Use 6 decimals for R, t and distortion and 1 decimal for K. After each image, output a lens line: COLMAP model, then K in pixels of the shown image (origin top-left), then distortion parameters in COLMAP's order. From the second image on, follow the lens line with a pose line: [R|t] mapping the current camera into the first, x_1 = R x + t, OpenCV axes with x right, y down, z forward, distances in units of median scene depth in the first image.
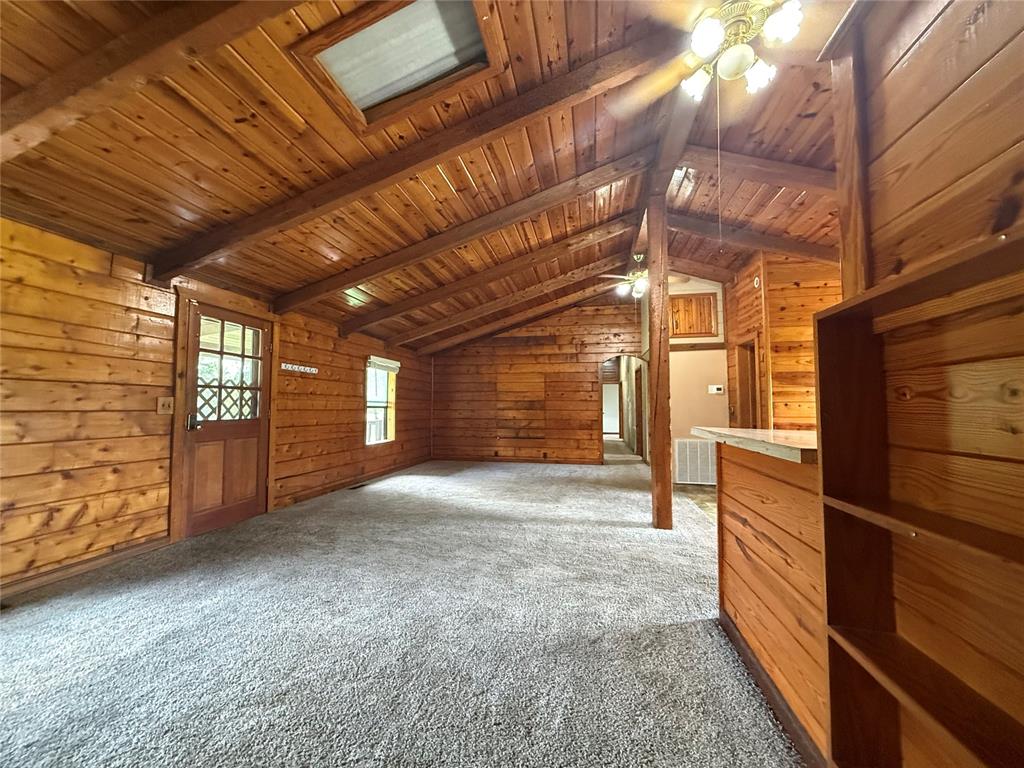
lens RADIAL K [[408.2, 0, 509.7], [0, 408.2, 384.4], [0, 0, 1]] dist [-0.001284, -0.001260]
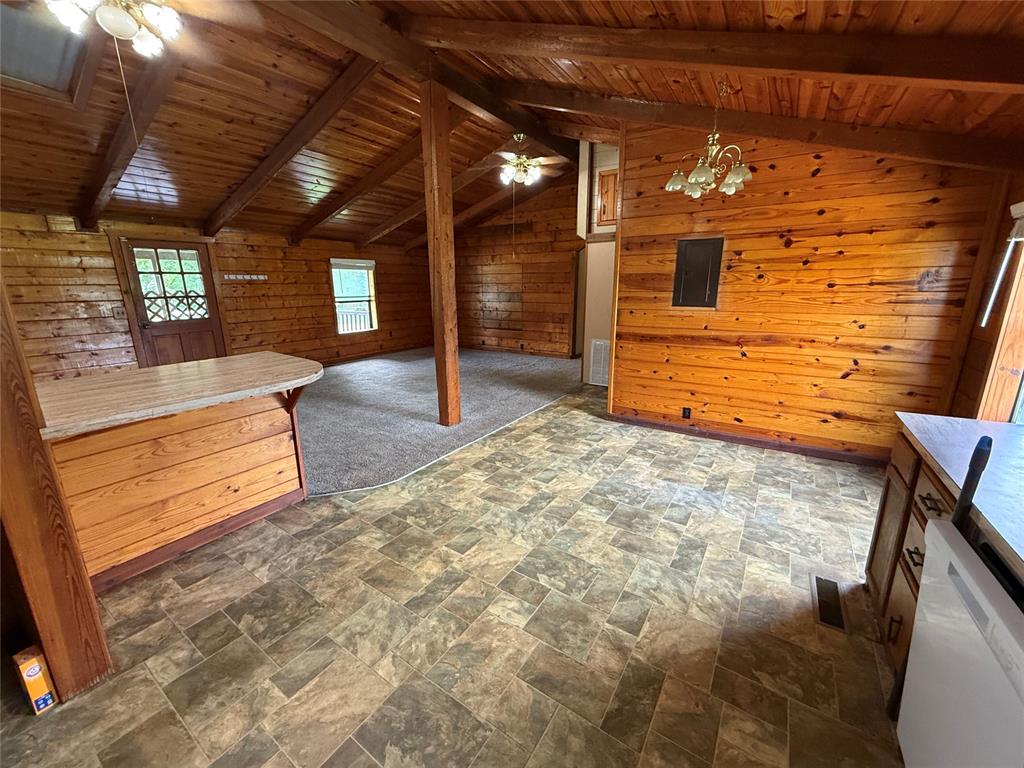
lens RADIAL K [[408.2, 0, 510.8], [0, 408.2, 384.5], [0, 0, 1]] dist [-0.001284, -0.001260]
pose [[0.927788, 0.082994, -0.363760, 0.674252], [0.029277, 0.955746, 0.292732, -0.058858], [0.371958, -0.282243, 0.884300, 0.063312]]
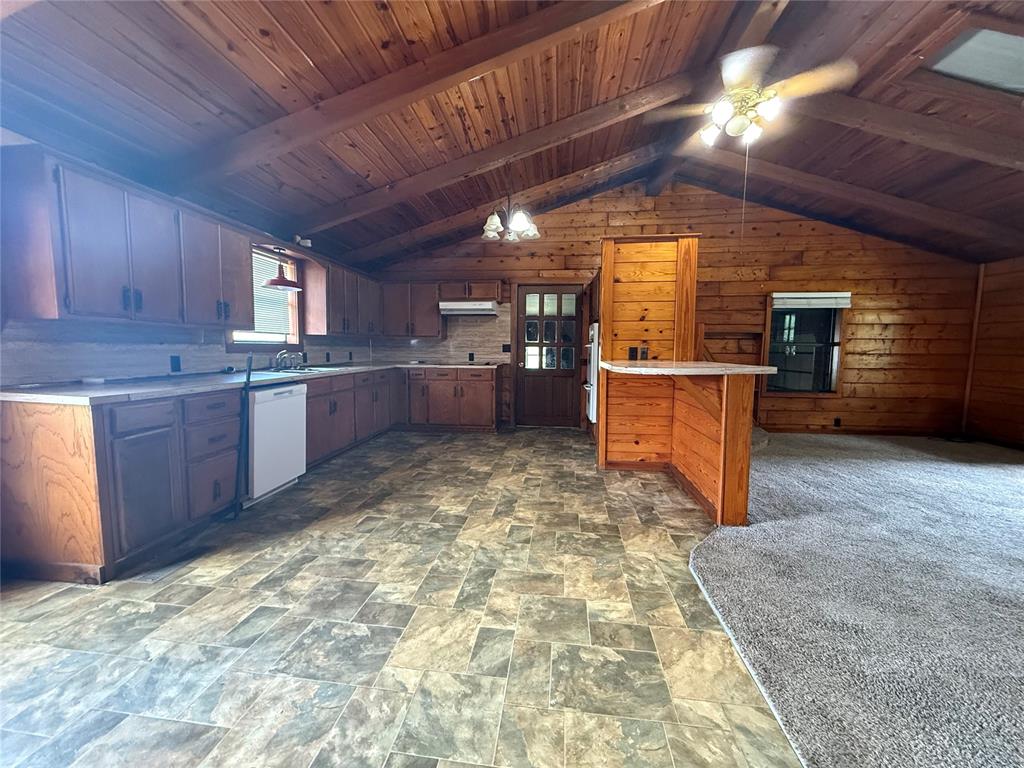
lens RADIAL K [[408.2, 0, 509.8], [0, 408.2, 385.9], [0, 0, 1]] dist [-0.001284, -0.001260]
pose [[-0.997074, -0.004998, -0.076280, 0.527890], [-0.007410, 0.999480, 0.031369, 0.052127], [0.076083, 0.031842, -0.996593, 0.852803]]
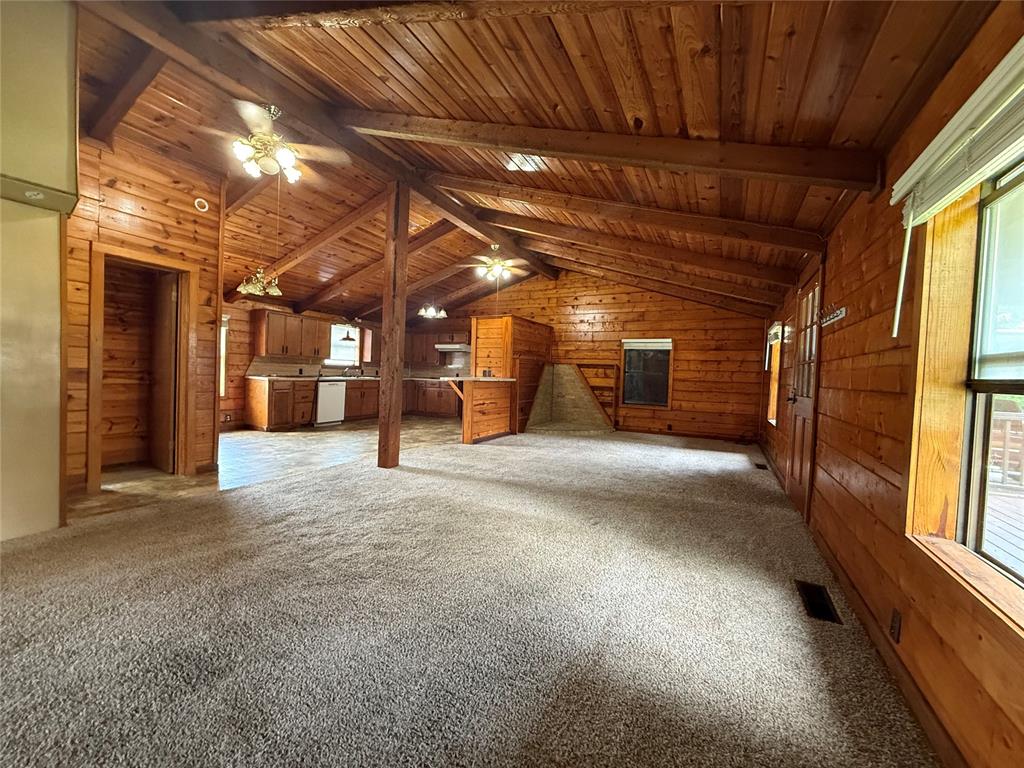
lens RADIAL K [[408.2, 0, 508.3], [0, 408.2, 384.4], [0, 0, 1]] dist [-0.001284, -0.001260]
pose [[-0.958358, -0.046932, 0.281688, -0.208848], [-0.056651, 0.998043, -0.026454, 0.085849], [-0.279895, -0.041311, -0.959141, 1.480793]]
